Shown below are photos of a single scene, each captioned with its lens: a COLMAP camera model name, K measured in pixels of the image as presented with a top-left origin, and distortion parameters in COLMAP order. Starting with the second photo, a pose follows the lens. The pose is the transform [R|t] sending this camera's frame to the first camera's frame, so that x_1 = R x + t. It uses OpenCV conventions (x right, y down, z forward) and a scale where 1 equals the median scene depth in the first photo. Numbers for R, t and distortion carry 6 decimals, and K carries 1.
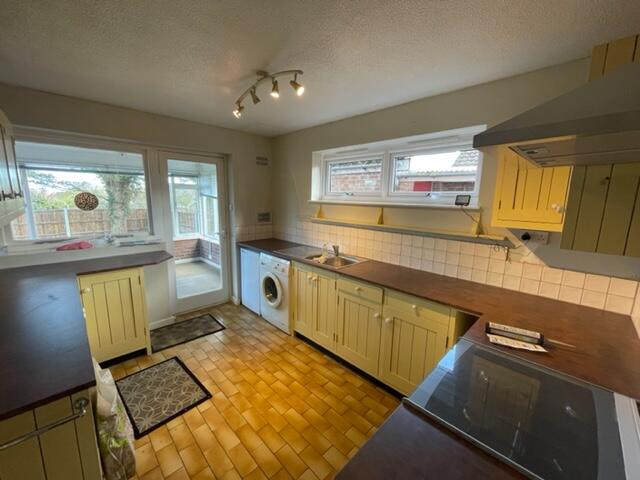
lens RADIAL K [[261.2, 0, 322.9], [0, 261.2, 237.4], [0, 0, 1]] dist [0.000180, 0.000047]
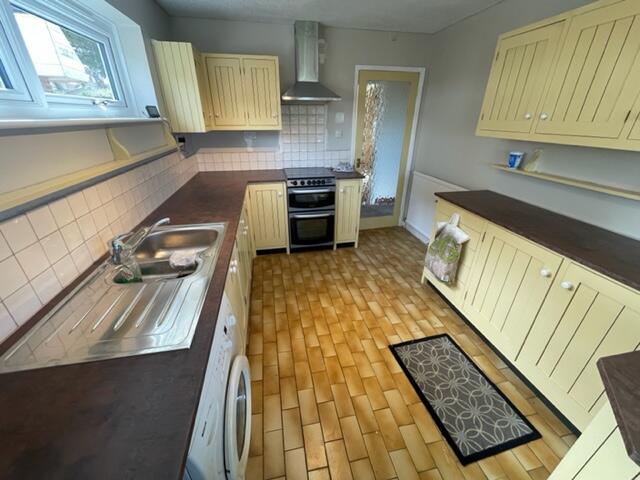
lens RADIAL K [[261.2, 0, 322.5], [0, 261.2, 252.1], [0, 0, 1]] dist [0.000180, 0.000047]
pose [[-0.837300, -0.267879, 0.476623, -0.581572], [0.071256, 0.810849, 0.580902, -0.220929], [-0.542080, 0.520351, -0.659836, 1.567028]]
